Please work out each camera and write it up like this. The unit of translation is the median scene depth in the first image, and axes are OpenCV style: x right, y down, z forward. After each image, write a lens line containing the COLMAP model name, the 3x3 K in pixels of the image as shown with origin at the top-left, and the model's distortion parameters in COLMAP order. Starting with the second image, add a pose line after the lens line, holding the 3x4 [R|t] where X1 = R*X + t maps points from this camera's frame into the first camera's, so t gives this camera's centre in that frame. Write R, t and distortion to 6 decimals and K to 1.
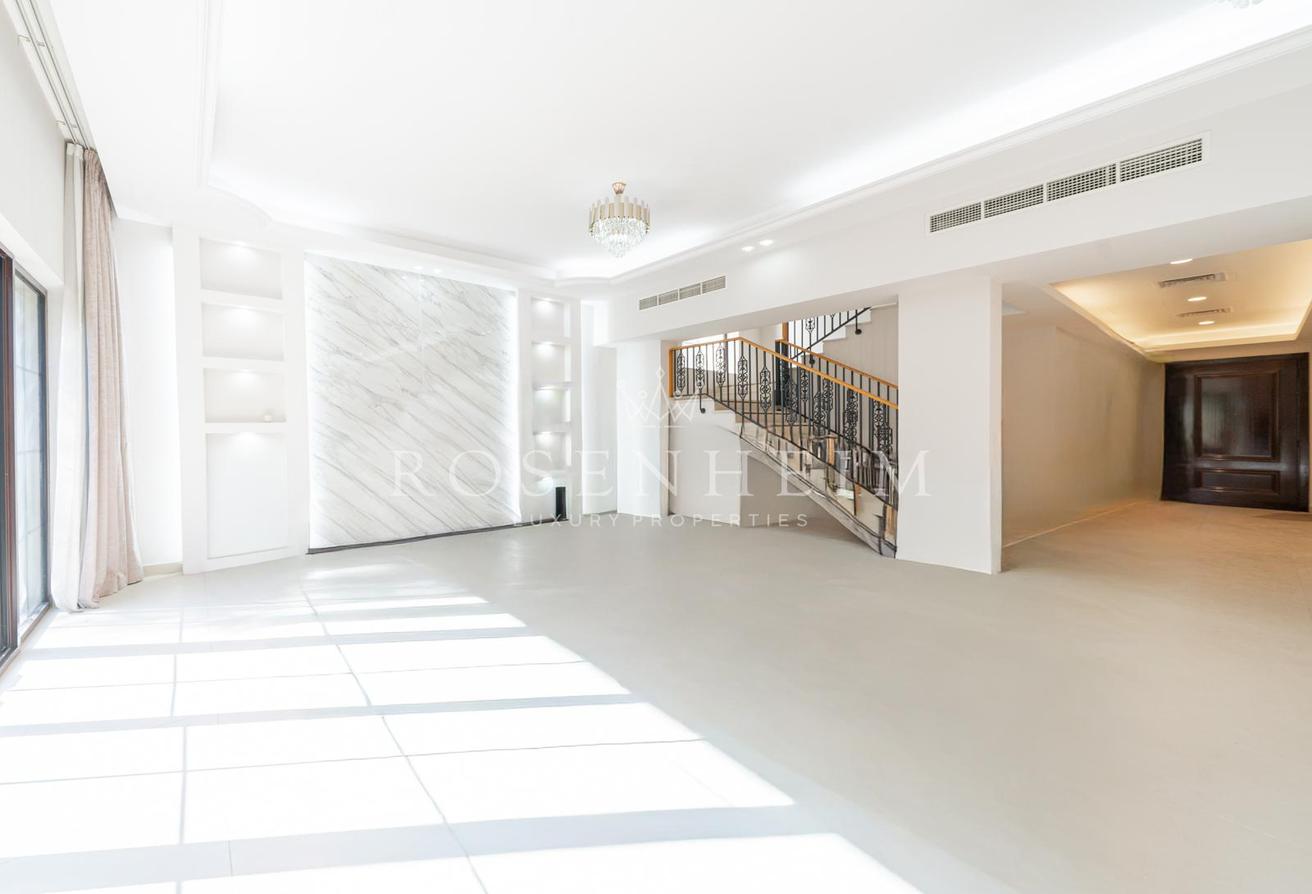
lens RADIAL K [[519.0, 0, 633.0], [0, 519.0, 438.6], [0, 0, 1]] dist [0.000971, 0.000052]
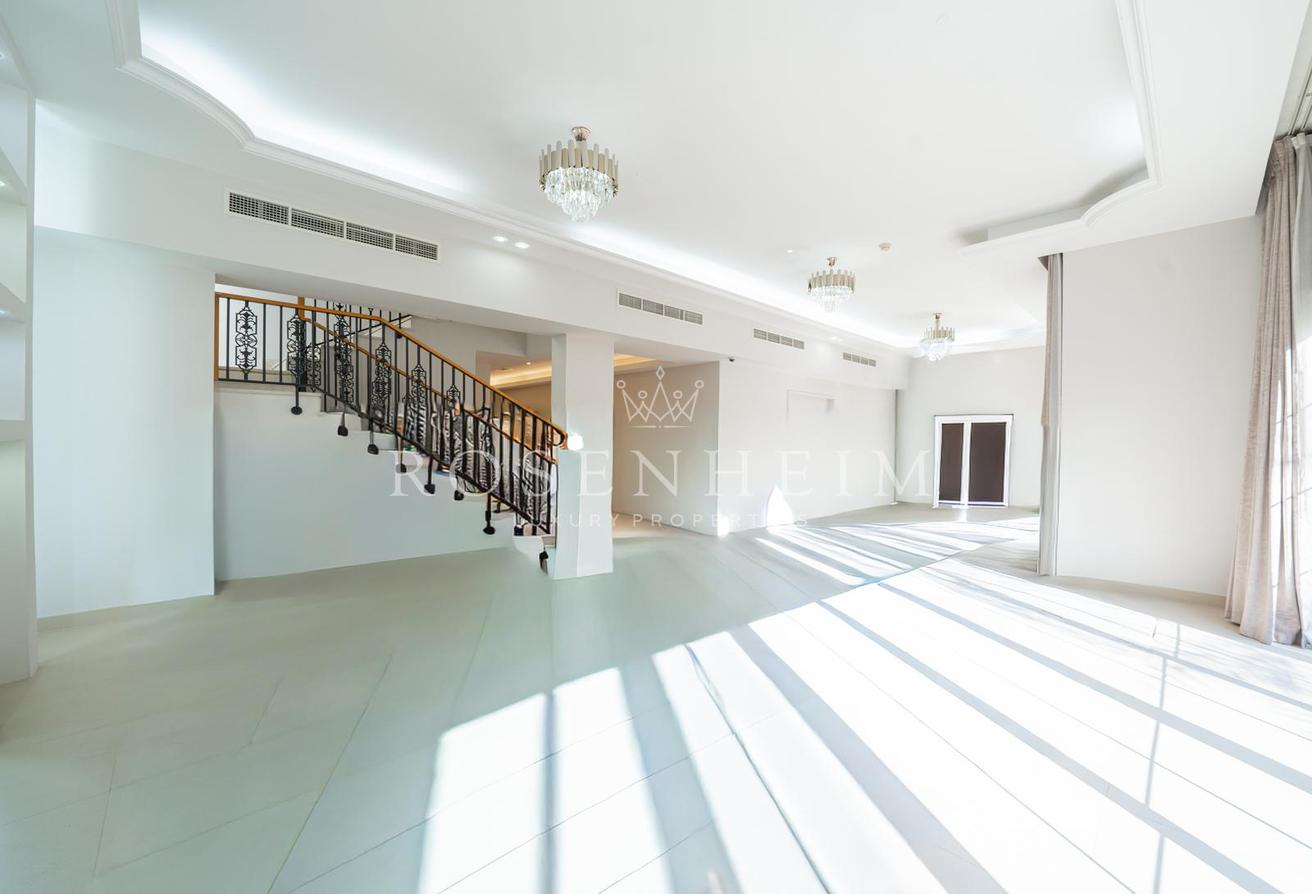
lens RADIAL K [[519.0, 0, 633.0], [0, 519.0, 438.6], [0, 0, 1]] dist [0.000971, 0.000052]
pose [[-0.044218, 0.002687, 0.999018, -0.581017], [0.013435, 0.999908, -0.002094, -0.014025], [-0.998932, 0.013330, -0.044250, 0.691938]]
